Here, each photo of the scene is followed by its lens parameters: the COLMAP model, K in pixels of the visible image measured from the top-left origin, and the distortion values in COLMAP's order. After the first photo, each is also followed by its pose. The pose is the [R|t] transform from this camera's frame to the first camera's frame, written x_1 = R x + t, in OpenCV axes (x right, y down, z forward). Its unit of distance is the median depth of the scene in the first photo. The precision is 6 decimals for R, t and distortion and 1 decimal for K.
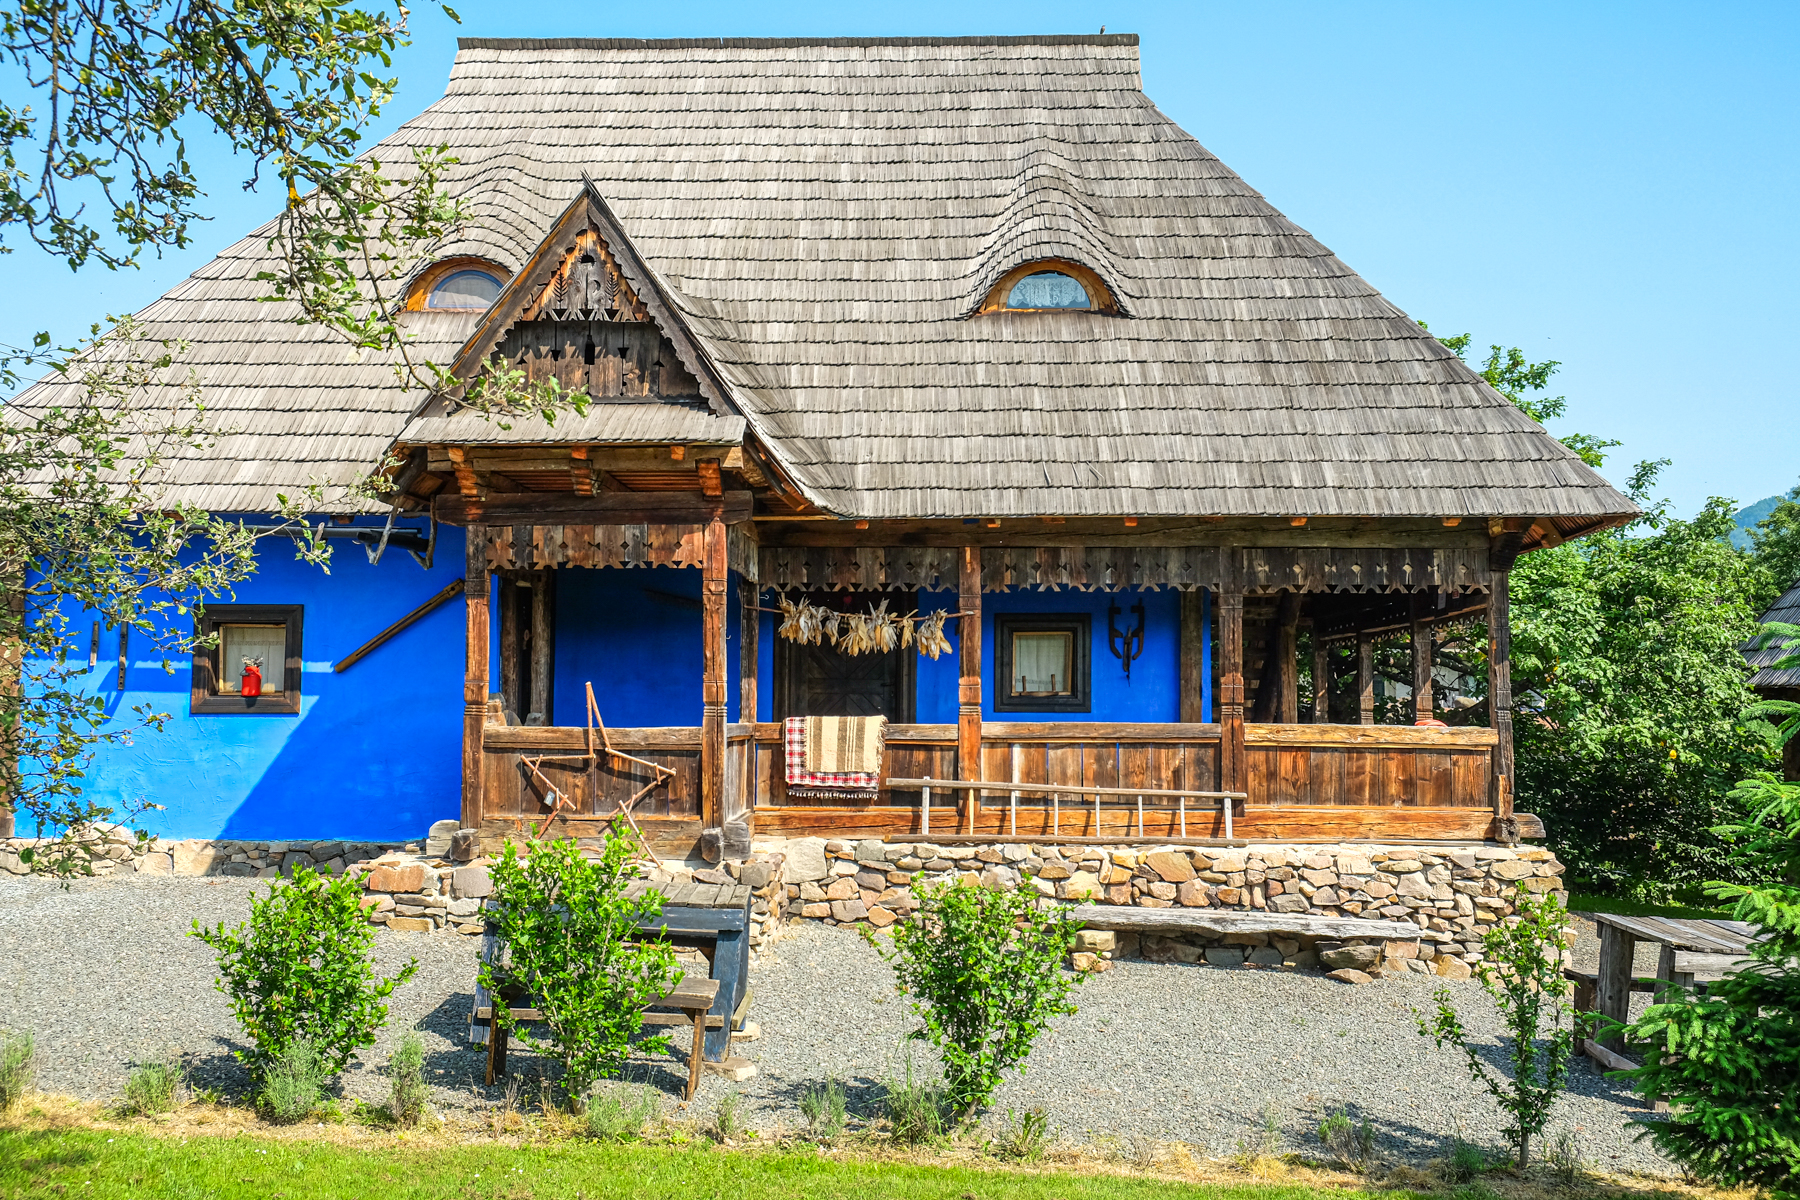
lens RADIAL K [[1647.9, 0, 900.2], [0, 1647.9, 595.4], [0, 0, 1]] dist [0.024601, 0.000000]
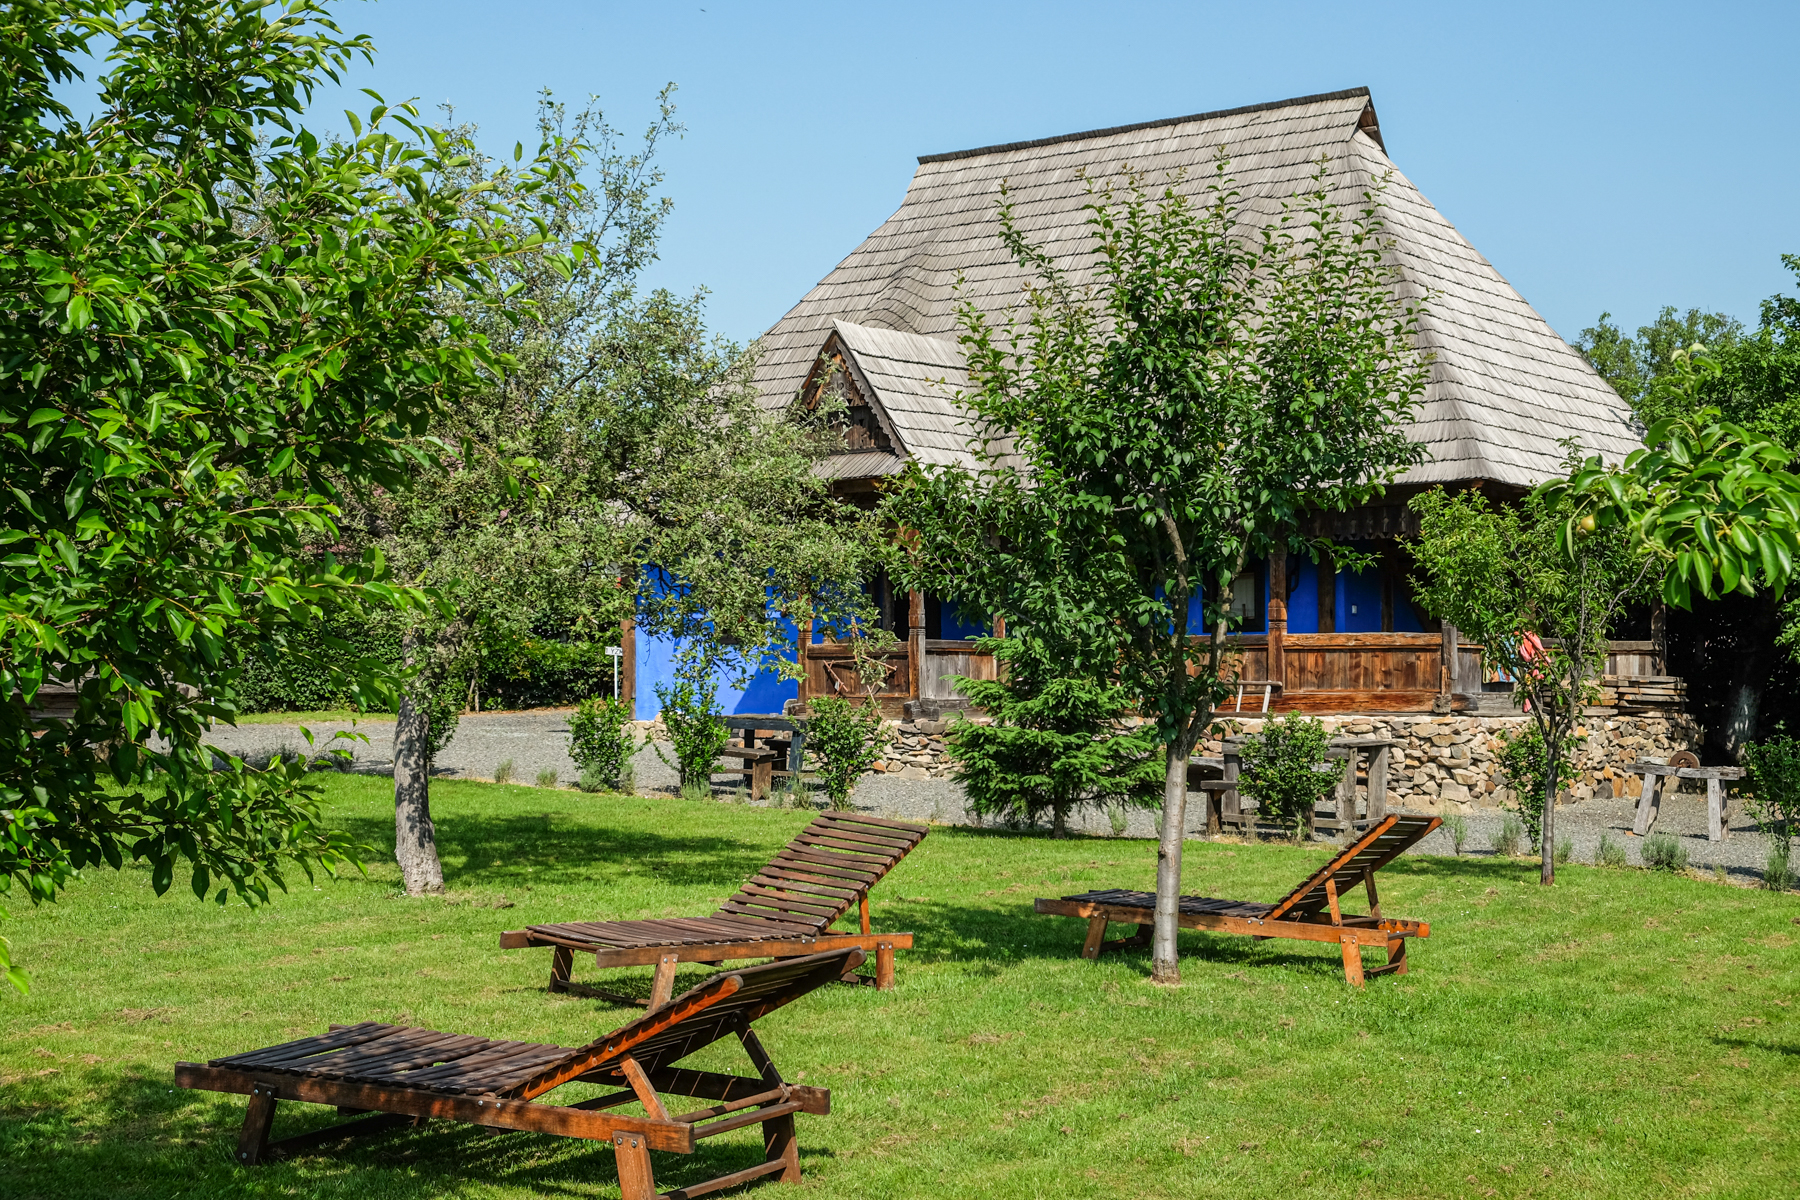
lens RADIAL K [[2640.2, 0, 895.8], [0, 2640.2, 593.1], [0, 0, 1]] dist [0.048751, 0.000000]
pose [[0.824615, -0.034757, -0.564625, 1.238527], [0.049364, 0.998724, 0.010615, 0.001030], [0.563536, -0.036625, 0.825279, -1.094823]]
